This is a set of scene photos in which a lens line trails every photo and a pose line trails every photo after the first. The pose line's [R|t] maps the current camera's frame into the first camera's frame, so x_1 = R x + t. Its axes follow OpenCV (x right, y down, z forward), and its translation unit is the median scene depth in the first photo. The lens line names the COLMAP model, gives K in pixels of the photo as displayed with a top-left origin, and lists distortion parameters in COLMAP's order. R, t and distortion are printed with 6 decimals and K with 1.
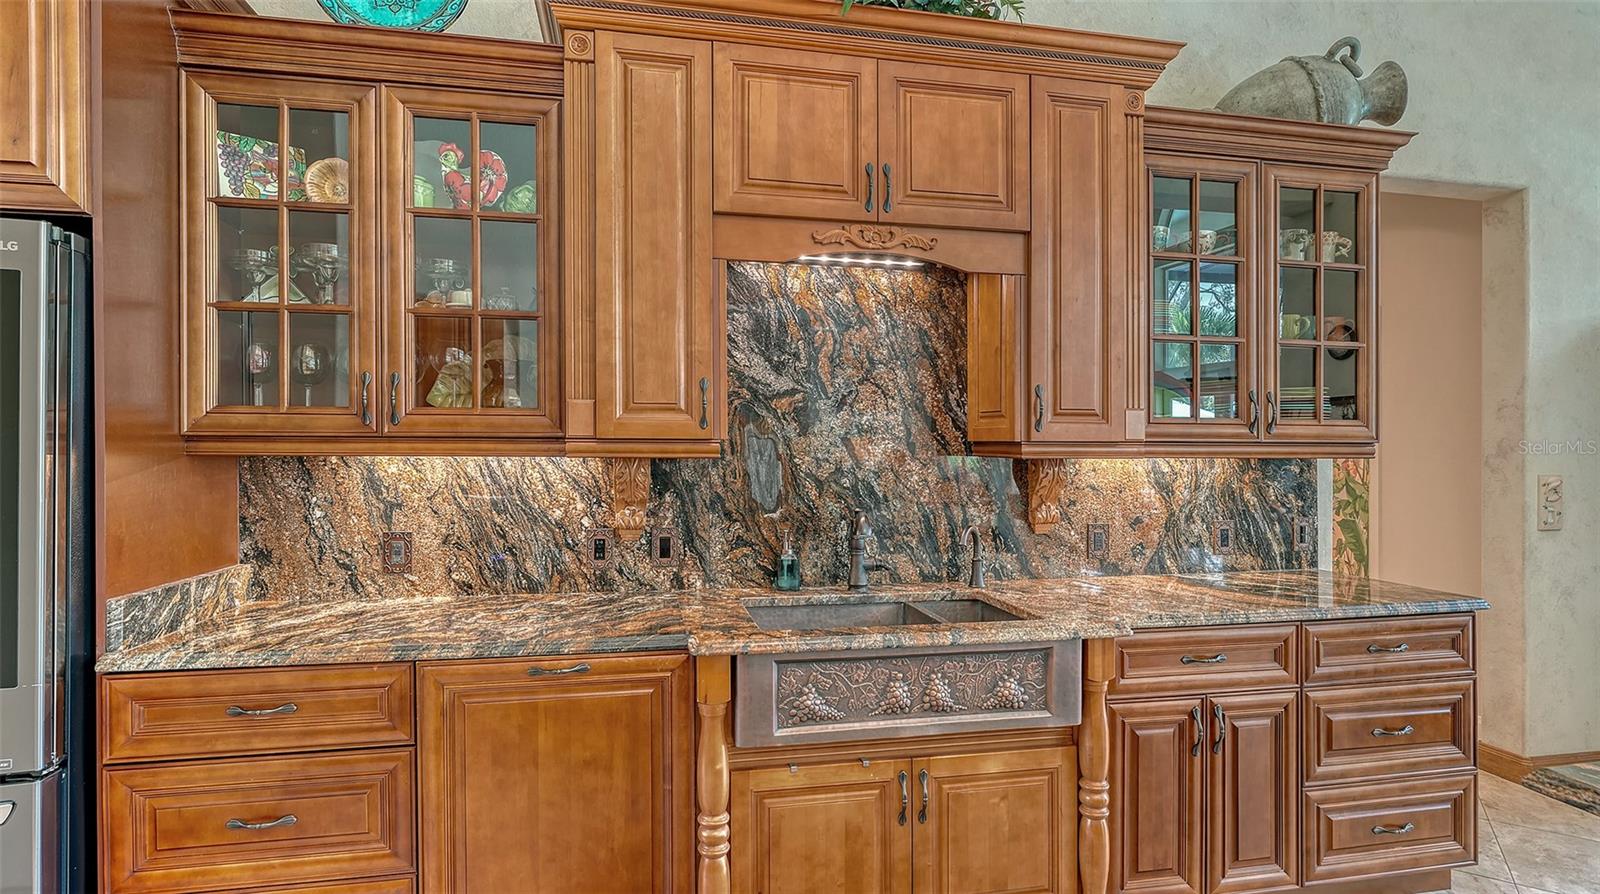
lens RADIAL K [[794.2, 0, 799.3], [0, 794.2, 450.2], [0, 0, 1]] dist [-0.001820, -0.000061]
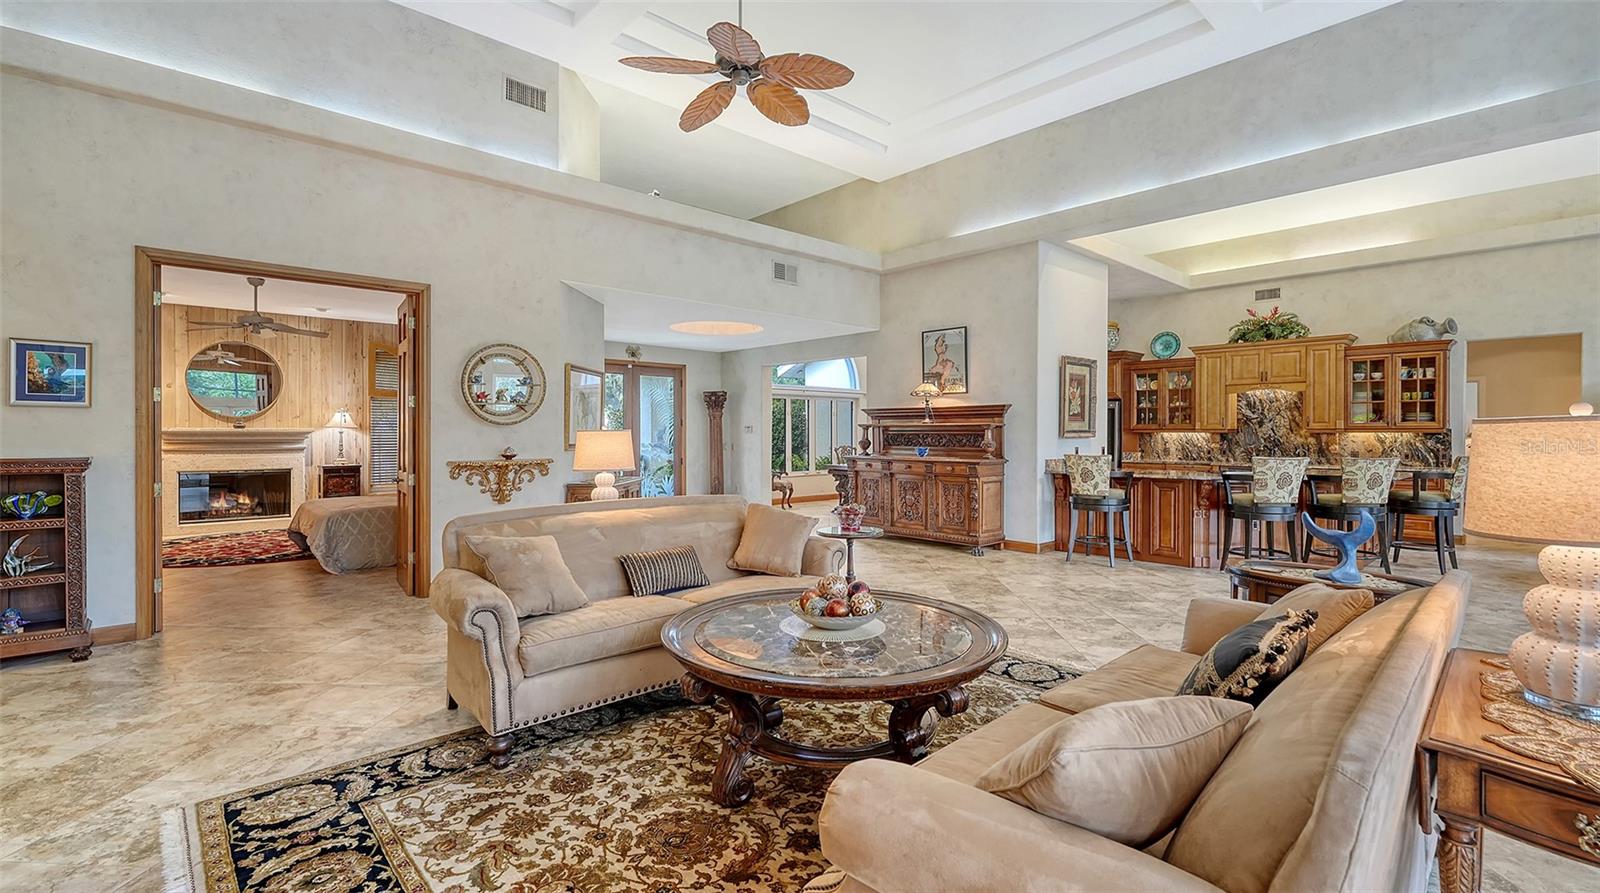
lens RADIAL K [[687.1, 0, 804.0], [0, 687.1, 441.2], [0, 0, 1]] dist [-0.001036, -0.000536]
pose [[0.533927, 0.006811, -0.845503, 2.012608], [0.001205, 0.999960, 0.008816, 0.020424], [0.845529, -0.005726, 0.533898, -3.385960]]
